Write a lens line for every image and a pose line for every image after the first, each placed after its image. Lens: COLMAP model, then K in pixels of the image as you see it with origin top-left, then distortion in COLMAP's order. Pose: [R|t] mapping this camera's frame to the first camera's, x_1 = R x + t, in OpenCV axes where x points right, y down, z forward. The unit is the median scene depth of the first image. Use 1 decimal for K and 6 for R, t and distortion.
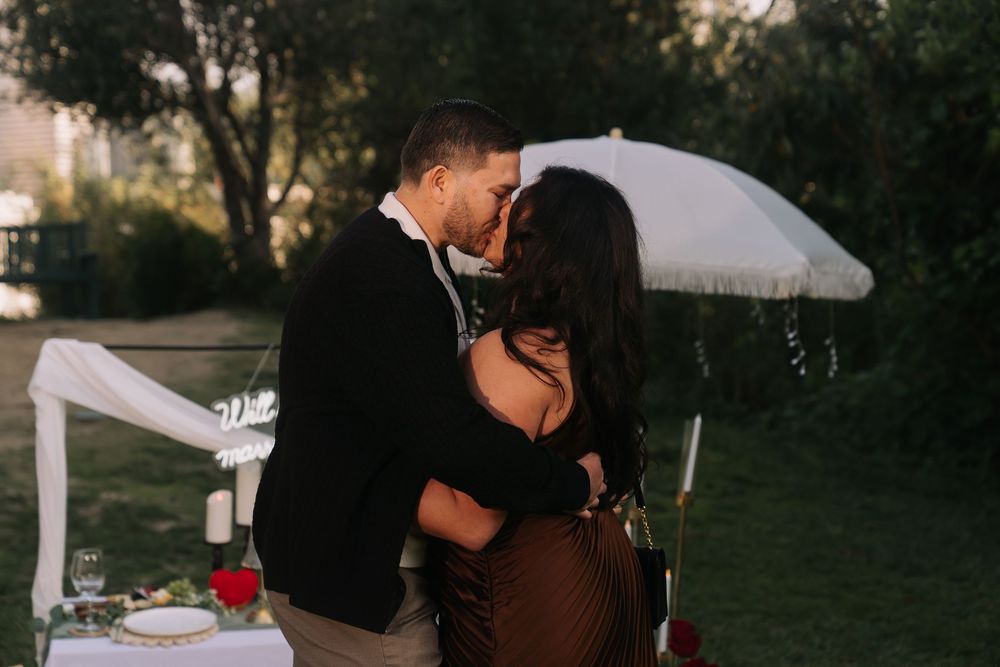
lens RADIAL K [[1837.3, 0, 498.6], [0, 1837.3, 331.9], [0, 0, 1]] dist [0.005968, 0.000000]
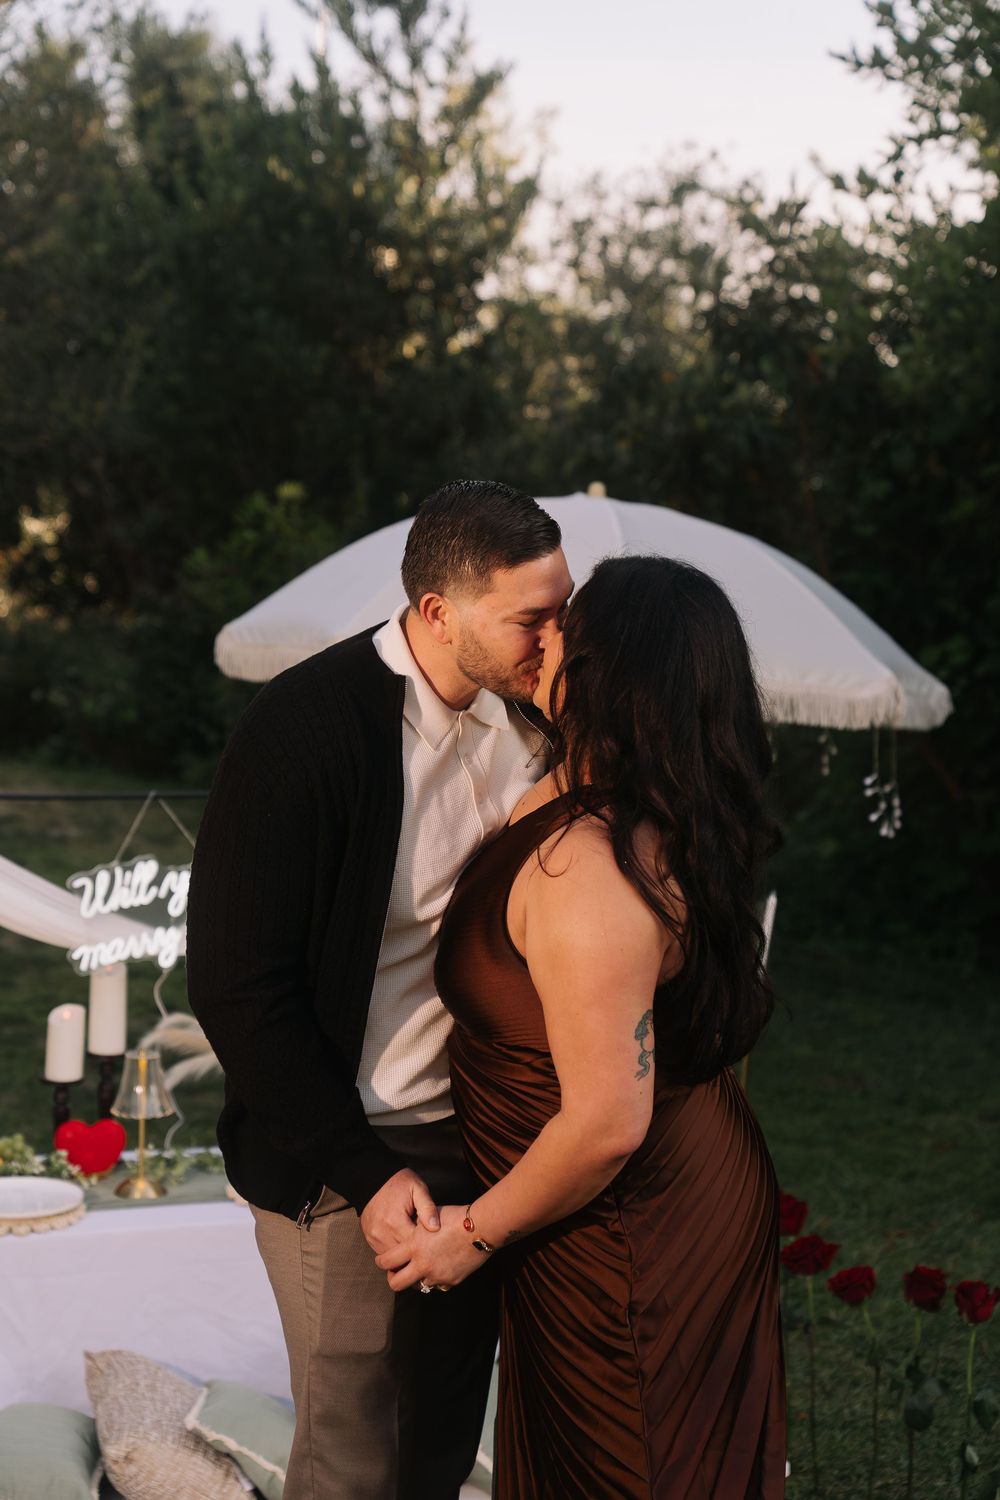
lens RADIAL K [[2709.1, 0, 501.6], [0, 2709.1, 757.2], [0, 0, 1]] dist [-0.013008, 0.000000]
pose [[0.988489, 0.005564, 0.151192, -0.142478], [-0.005626, 0.999984, -0.000013, -0.006443], [-0.151189, -0.000838, 0.988504, -0.018087]]
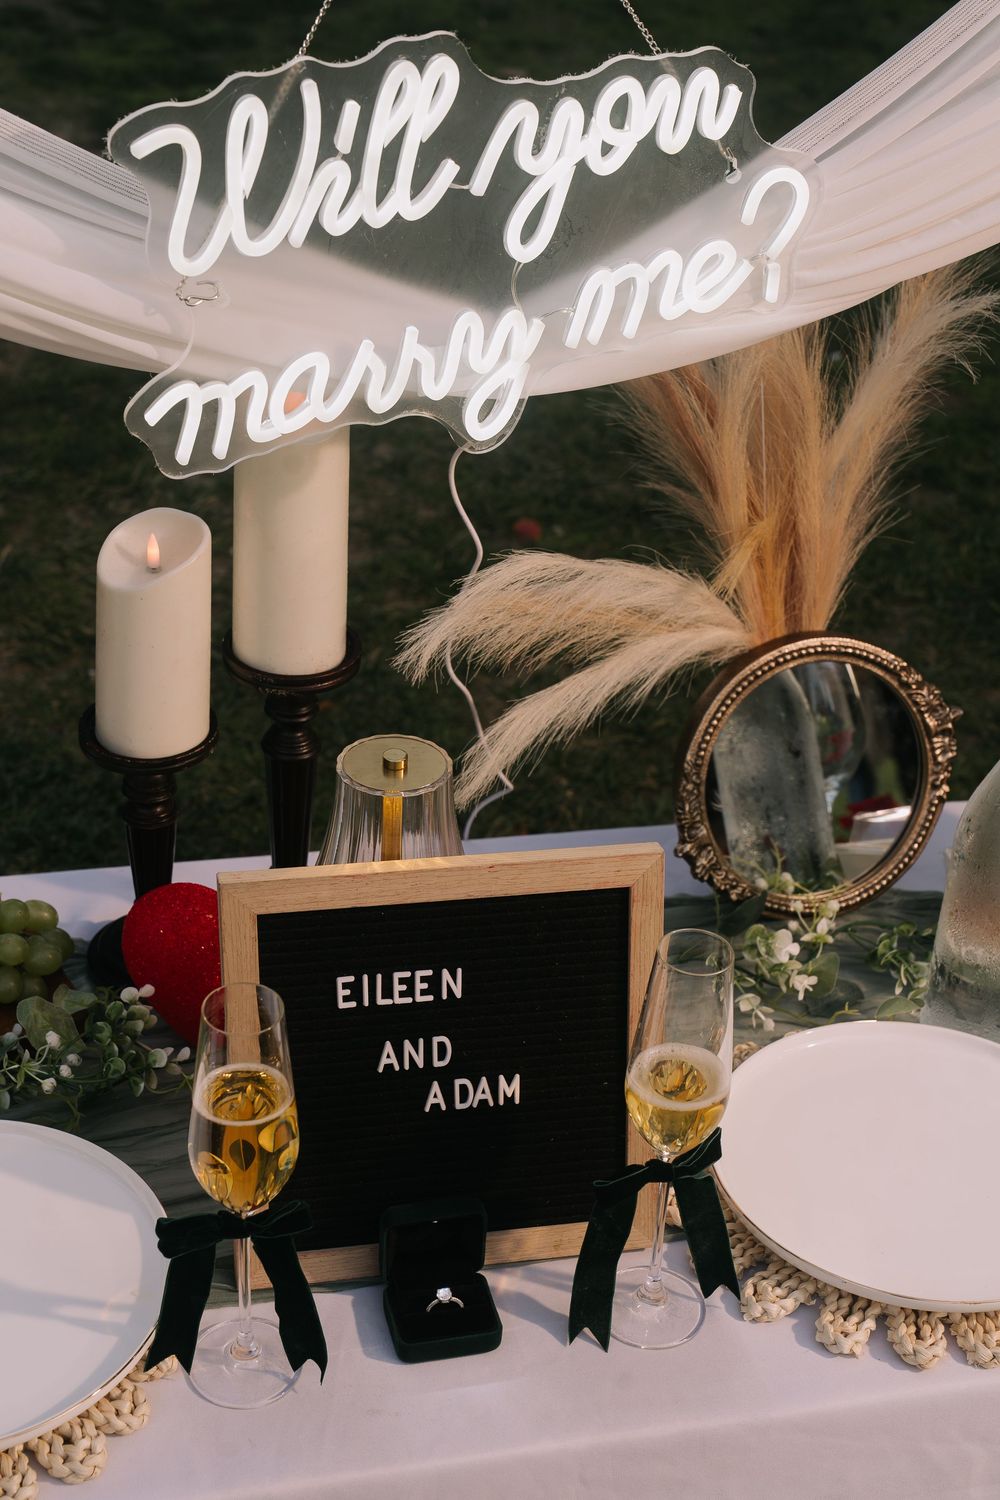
lens RADIAL K [[2305.2, 0, 493.0], [0, 2305.2, 752.8], [0, 0, 1]] dist [-0.036601, 0.000000]
pose [[0.999221, 0.030188, 0.025426, -0.118228], [-0.038040, 0.908351, 0.416475, 0.001606], [-0.010523, -0.417117, 0.908792, 0.744178]]
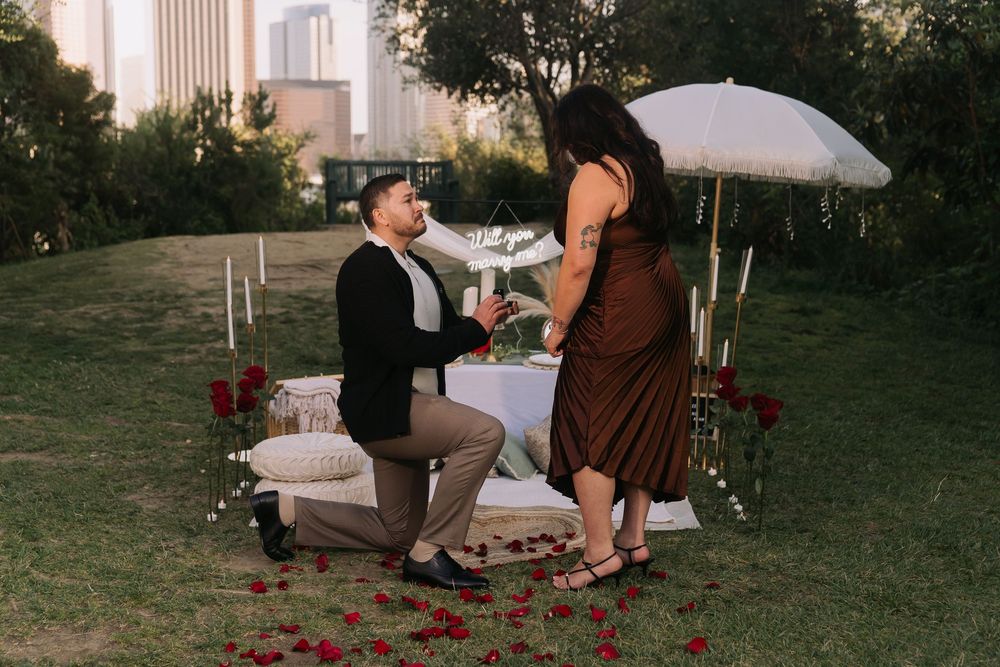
lens RADIAL K [[1278.0, 0, 500.4], [0, 1278.0, 324.0], [0, 0, 1]] dist [0.026514, 0.000000]
pose [[0.978437, 0.042567, -0.202110, 0.114985], [-0.032314, 0.998031, 0.053764, 0.055750], [0.204001, -0.046074, 0.977886, -0.156167]]
